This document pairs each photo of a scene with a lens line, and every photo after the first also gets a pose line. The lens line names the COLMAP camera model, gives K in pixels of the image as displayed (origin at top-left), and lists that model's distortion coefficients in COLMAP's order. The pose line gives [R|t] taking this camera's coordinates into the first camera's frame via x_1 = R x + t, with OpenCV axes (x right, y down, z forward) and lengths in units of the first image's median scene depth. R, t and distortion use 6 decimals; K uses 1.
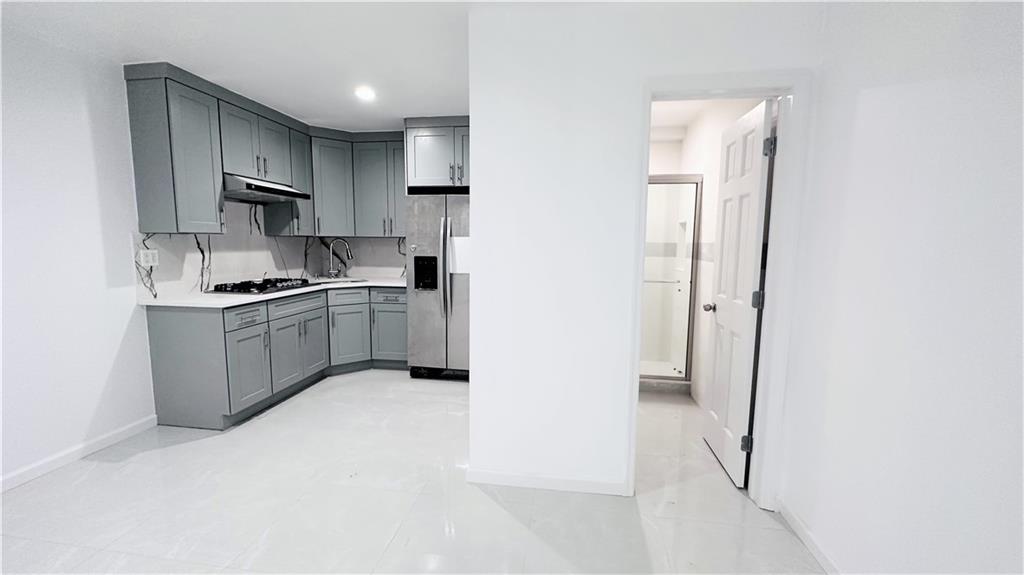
lens RADIAL K [[408.1, 0, 512.0], [0, 408.1, 287.5], [0, 0, 1]] dist [-0.001208, -0.000156]
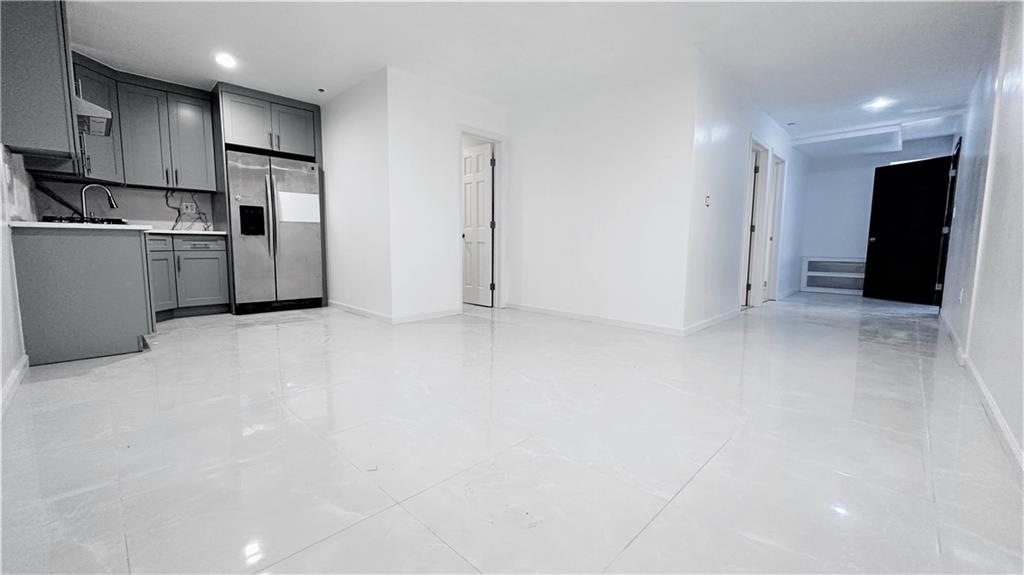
lens RADIAL K [[408.1, 0, 512.0], [0, 408.1, 287.5], [0, 0, 1]] dist [-0.001208, -0.000156]
pose [[0.585141, -0.087611, 0.806185, -0.753488], [0.087554, 0.995161, 0.044600, 0.173335], [-0.806191, 0.044488, 0.589980, -0.292477]]
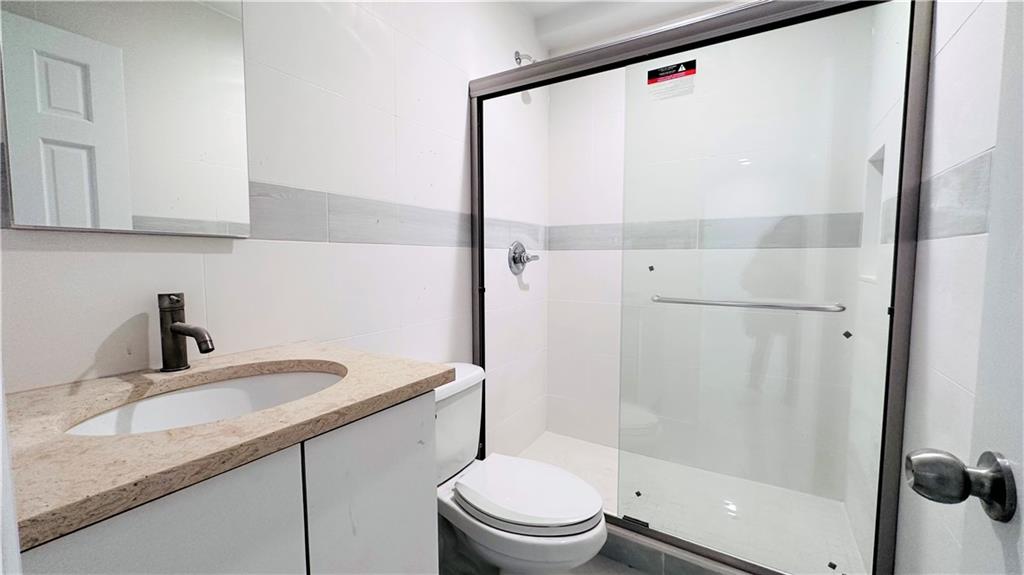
lens RADIAL K [[408.1, 0, 512.0], [0, 408.1, 287.5], [0, 0, 1]] dist [-0.001208, -0.000156]
pose [[0.919473, 0.020690, -0.392607, 0.255537], [-0.036611, 0.998781, -0.033107, -0.009906], [0.391444, 0.044815, 0.919110, 0.517995]]
